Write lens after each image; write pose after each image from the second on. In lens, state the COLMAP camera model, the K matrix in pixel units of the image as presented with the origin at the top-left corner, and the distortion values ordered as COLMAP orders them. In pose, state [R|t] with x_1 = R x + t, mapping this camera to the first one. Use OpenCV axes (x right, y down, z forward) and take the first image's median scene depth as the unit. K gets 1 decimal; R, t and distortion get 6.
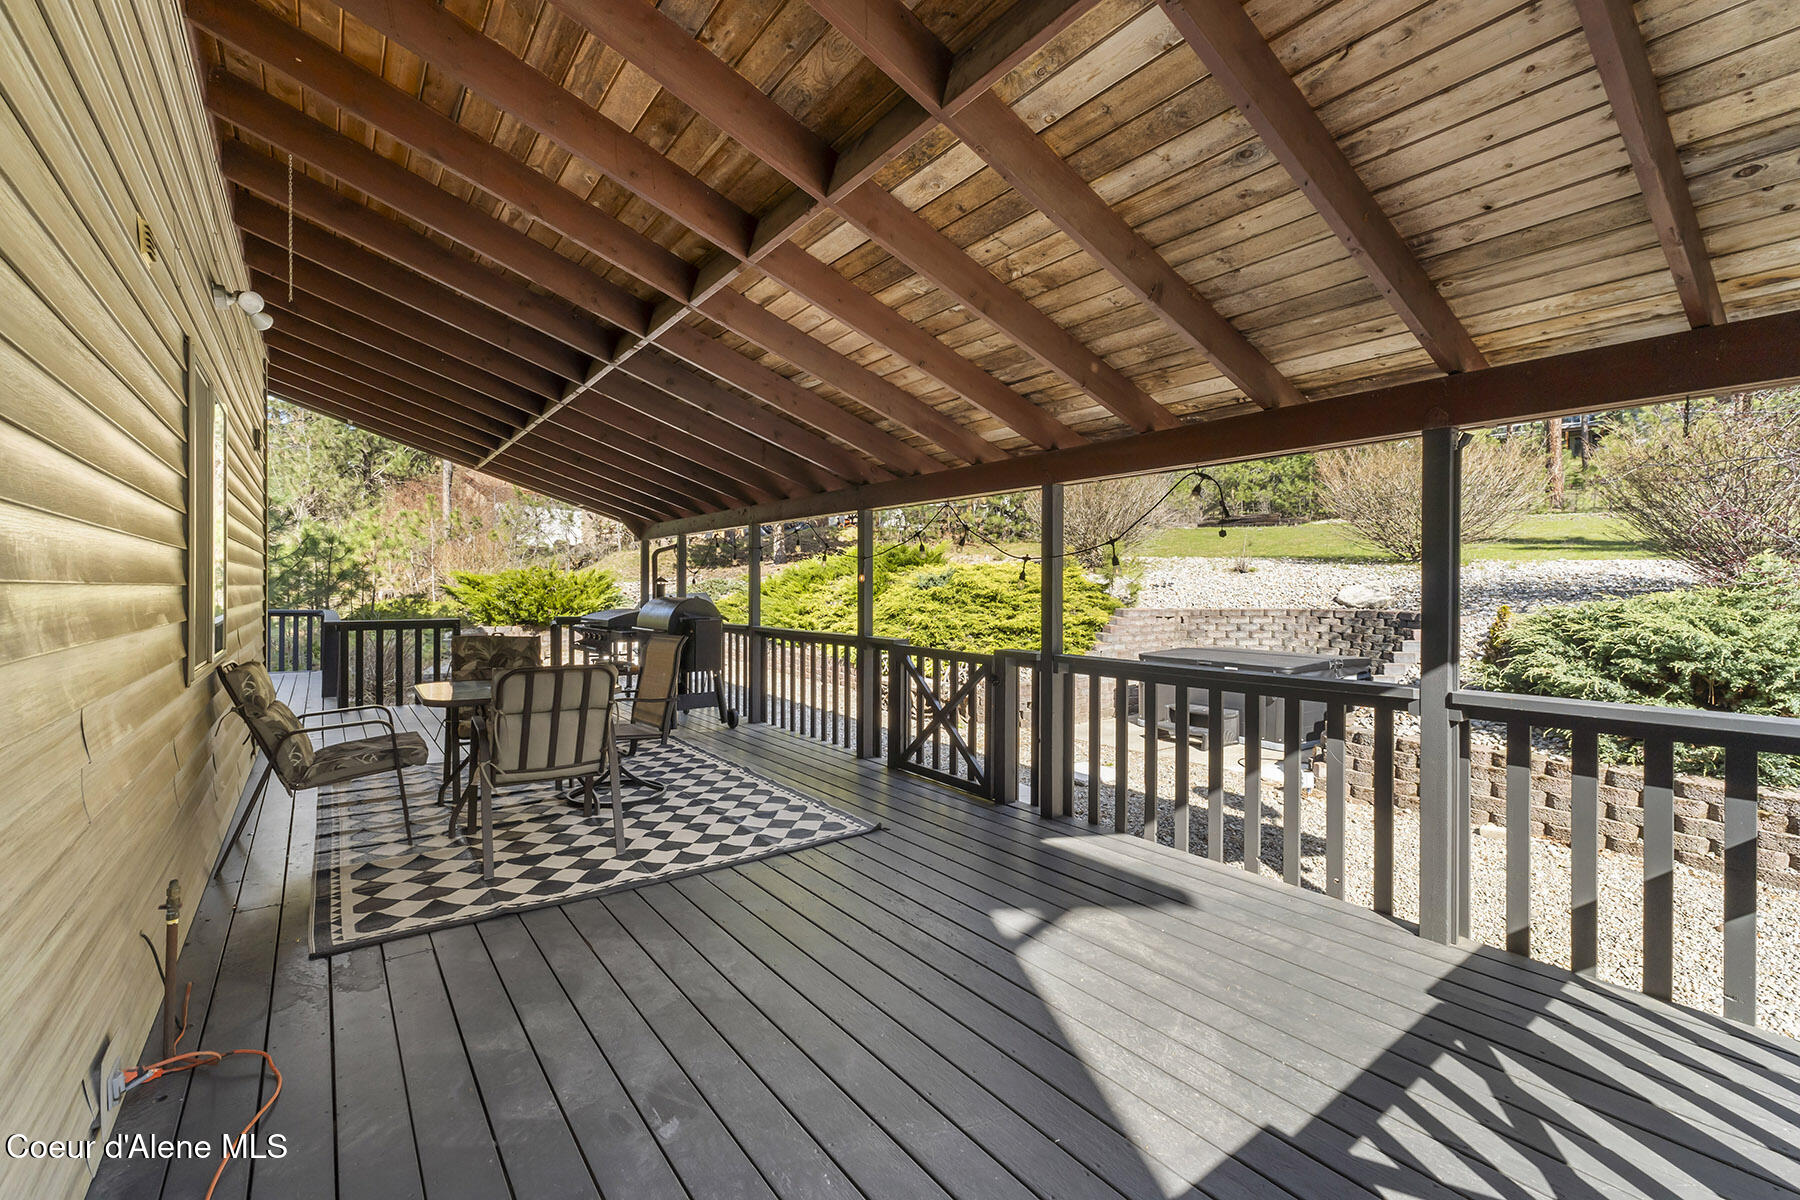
lens RADIAL K [[781.3, 0, 904.2], [0, 781.3, 595.5], [0, 0, 1]] dist [0.005783, -0.000102]
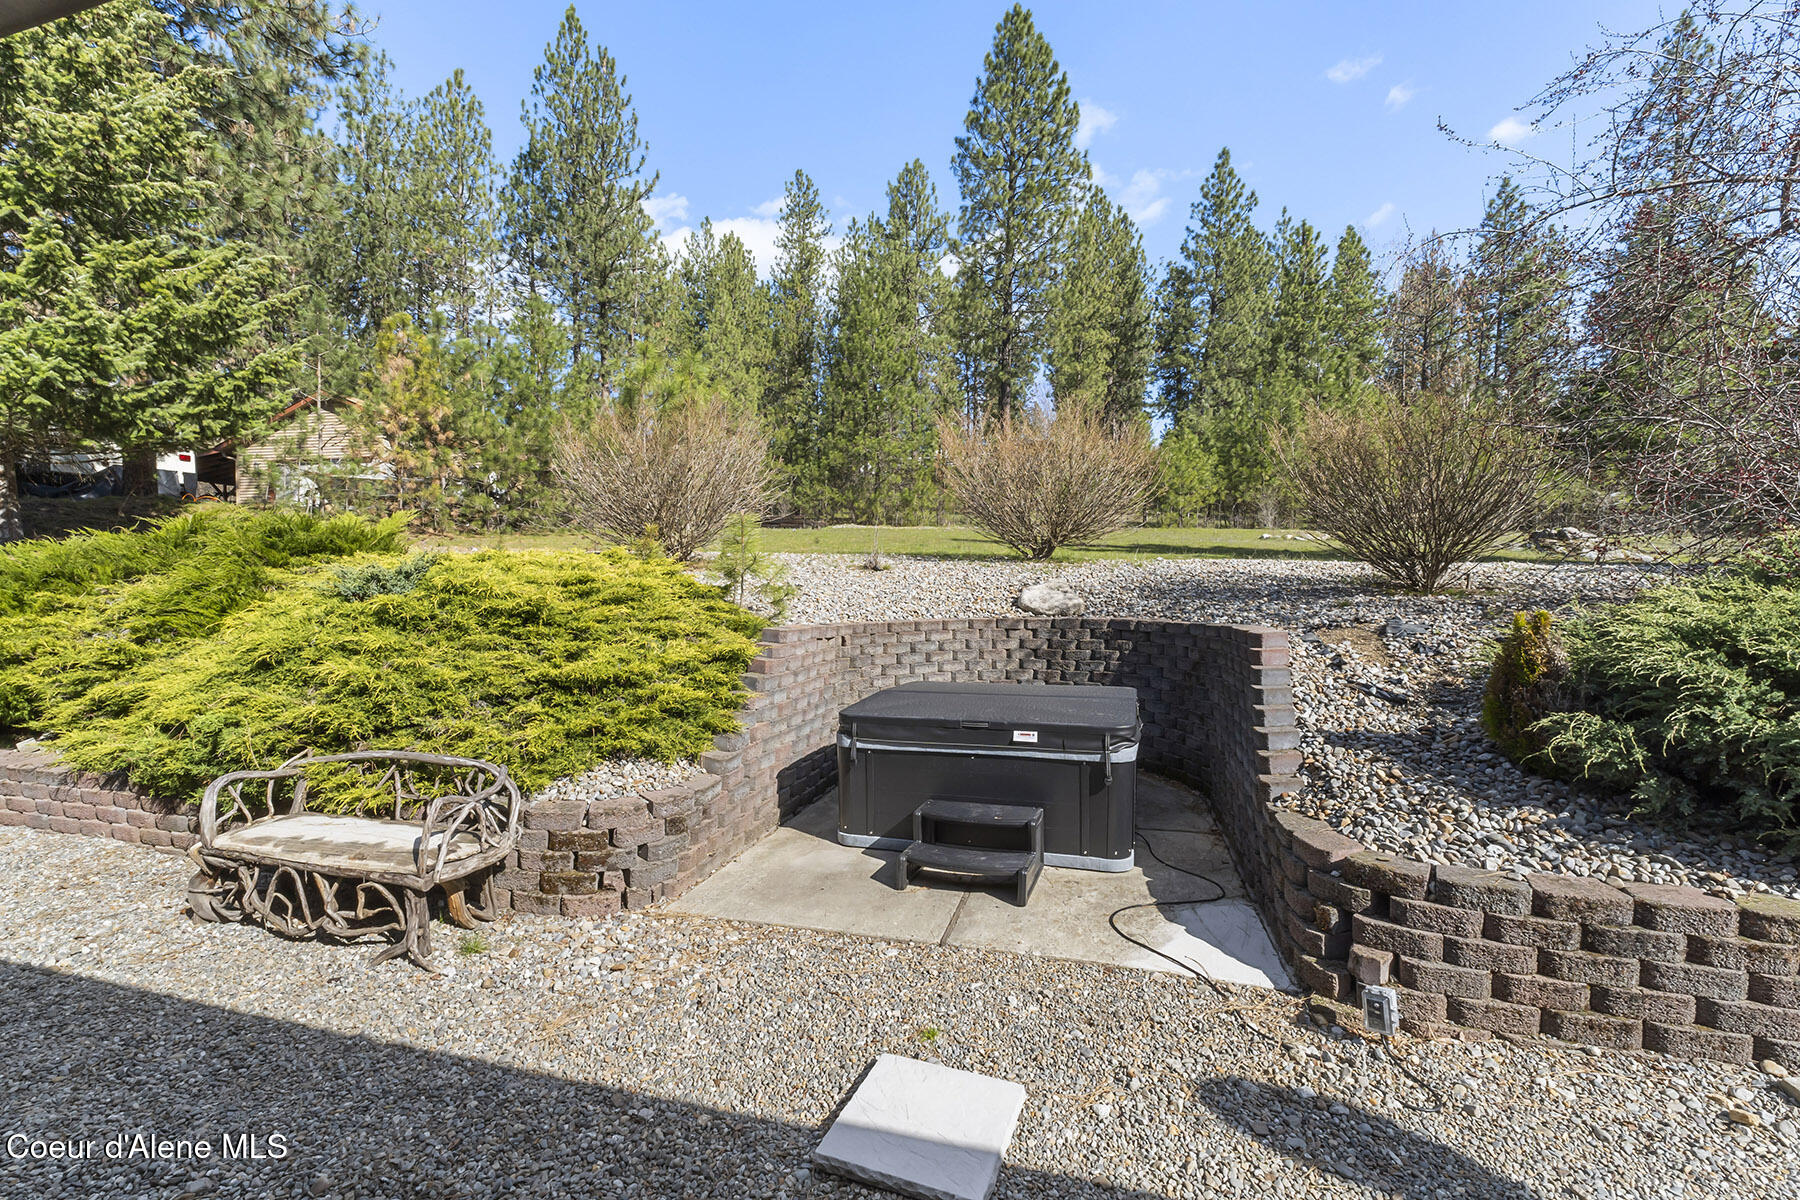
lens RADIAL K [[781.3, 0, 904.2], [0, 781.3, 595.5], [0, 0, 1]] dist [0.005783, -0.000102]
pose [[0.805919, -0.013647, 0.591869, 0.032024], [0.018318, 0.999830, -0.001888, -0.010620], [-0.591743, 0.012363, 0.806032, 1.086261]]
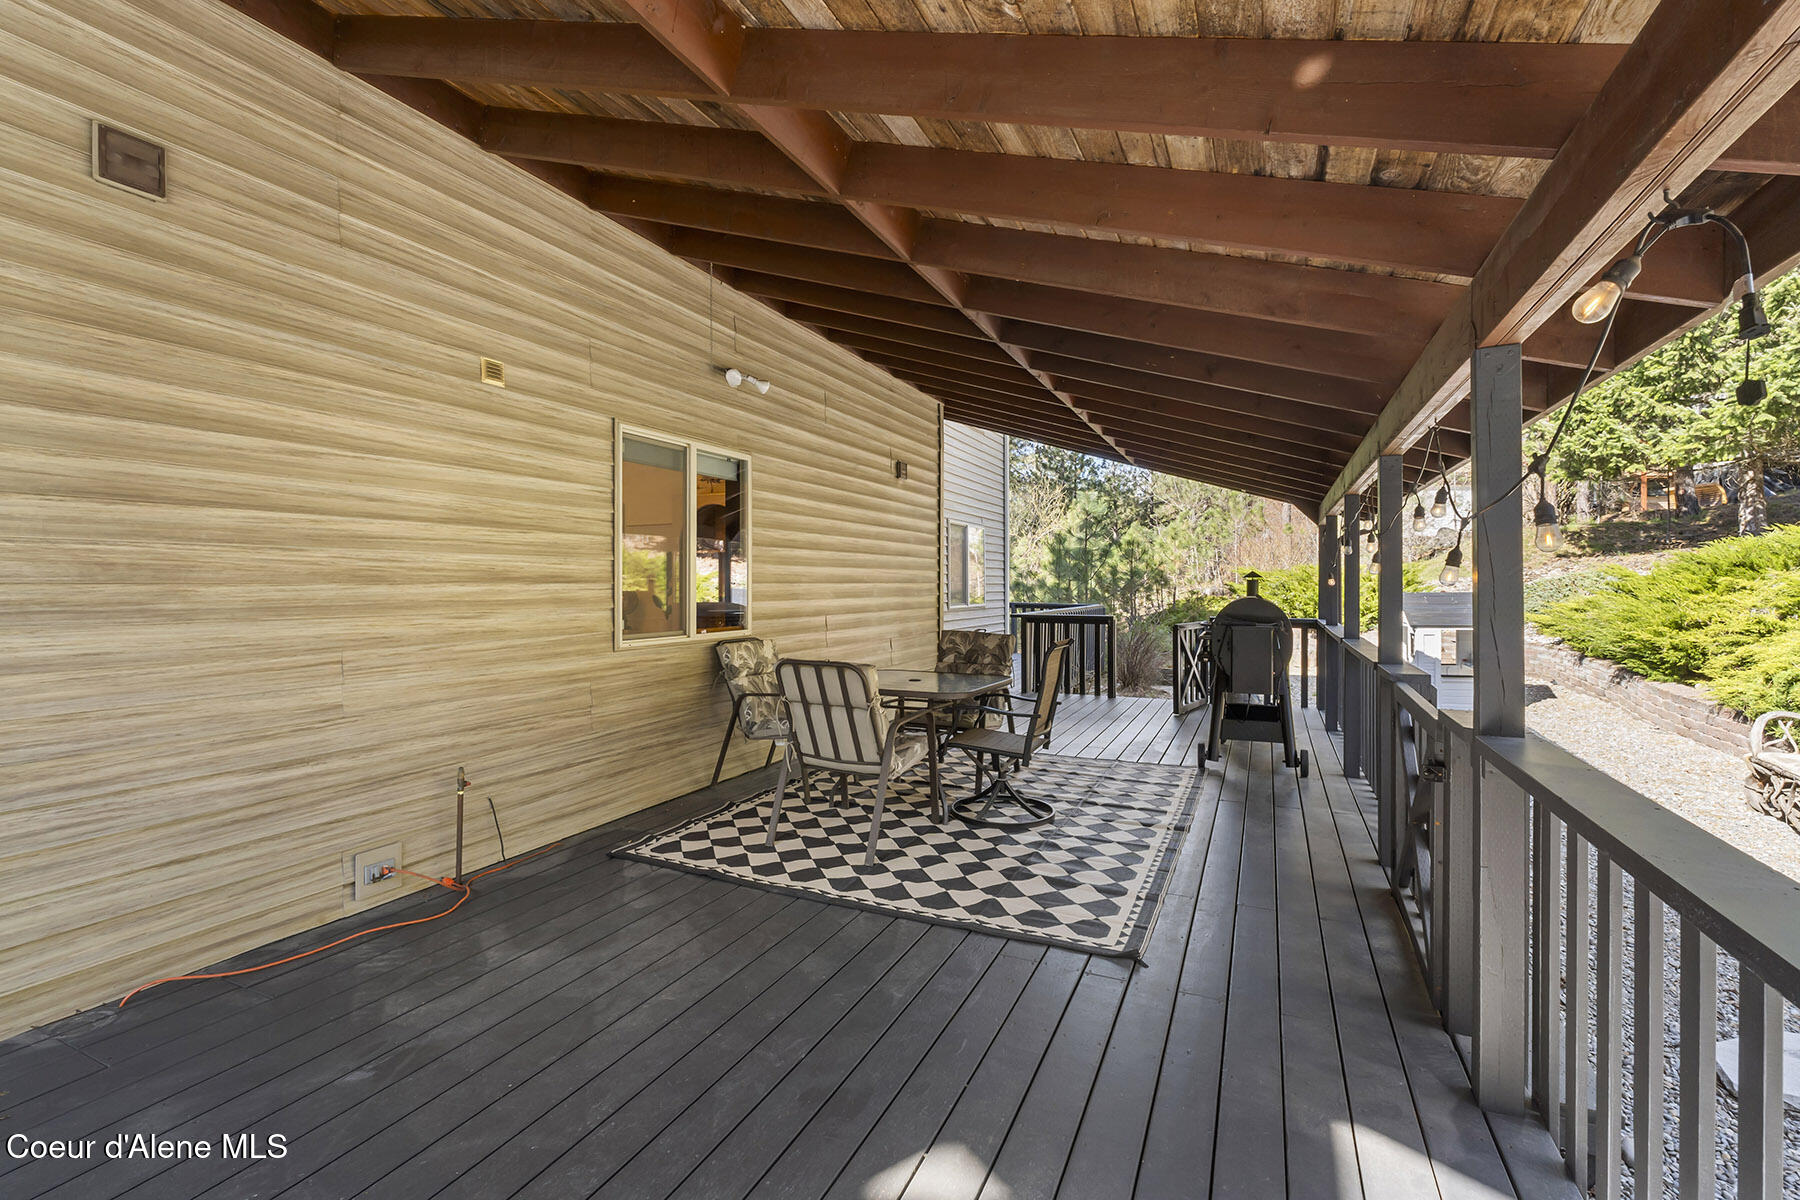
lens RADIAL K [[807.0, 0, 866.3], [0, 807.0, 593.5], [0, 0, 1]] dist [0.002719, 0.000258]
pose [[0.448620, 0.008302, -0.893684, 0.413059], [-0.007630, 0.999956, 0.005458, -0.003794], [0.893690, 0.004370, 0.448664, 0.450108]]
